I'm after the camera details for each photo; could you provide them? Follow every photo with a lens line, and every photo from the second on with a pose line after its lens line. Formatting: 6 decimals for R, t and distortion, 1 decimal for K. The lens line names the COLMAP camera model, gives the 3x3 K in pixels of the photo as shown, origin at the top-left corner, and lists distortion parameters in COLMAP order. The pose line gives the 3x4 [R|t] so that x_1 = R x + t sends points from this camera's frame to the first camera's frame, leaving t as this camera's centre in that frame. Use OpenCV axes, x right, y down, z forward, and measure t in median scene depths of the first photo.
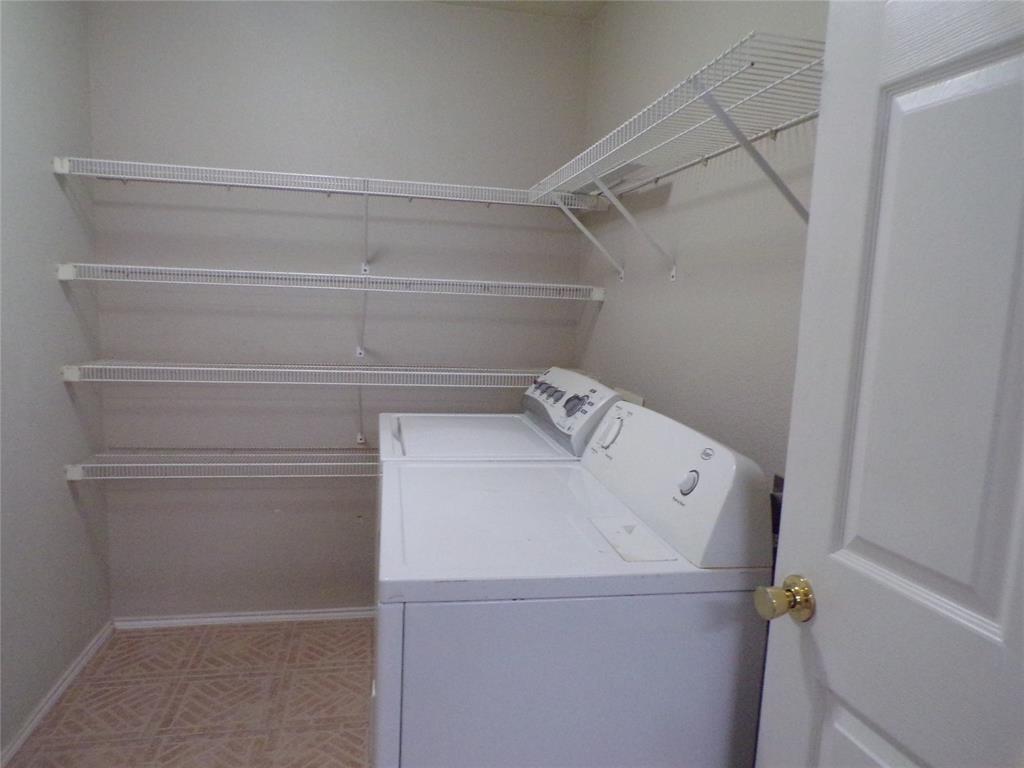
lens RADIAL K [[694.7, 0, 512.1], [0, 694.7, 387.1], [0, 0, 1]] dist [-0.009312, 0.006278]
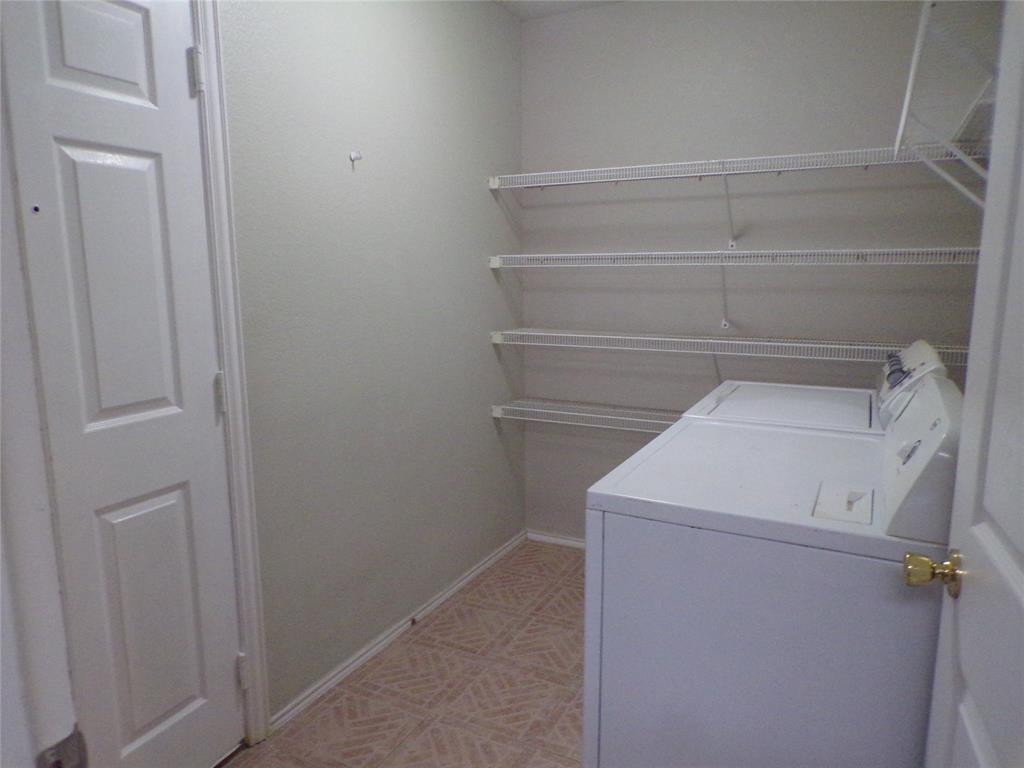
lens RADIAL K [[694.7, 0, 507.4], [0, 694.7, 385.1], [0, 0, 1]] dist [-0.009312, 0.006278]
pose [[0.784455, 0.058984, -0.617375, 0.203822], [-0.042430, 0.998239, 0.041460, 0.014922], [0.618733, -0.006328, 0.785576, -0.044723]]
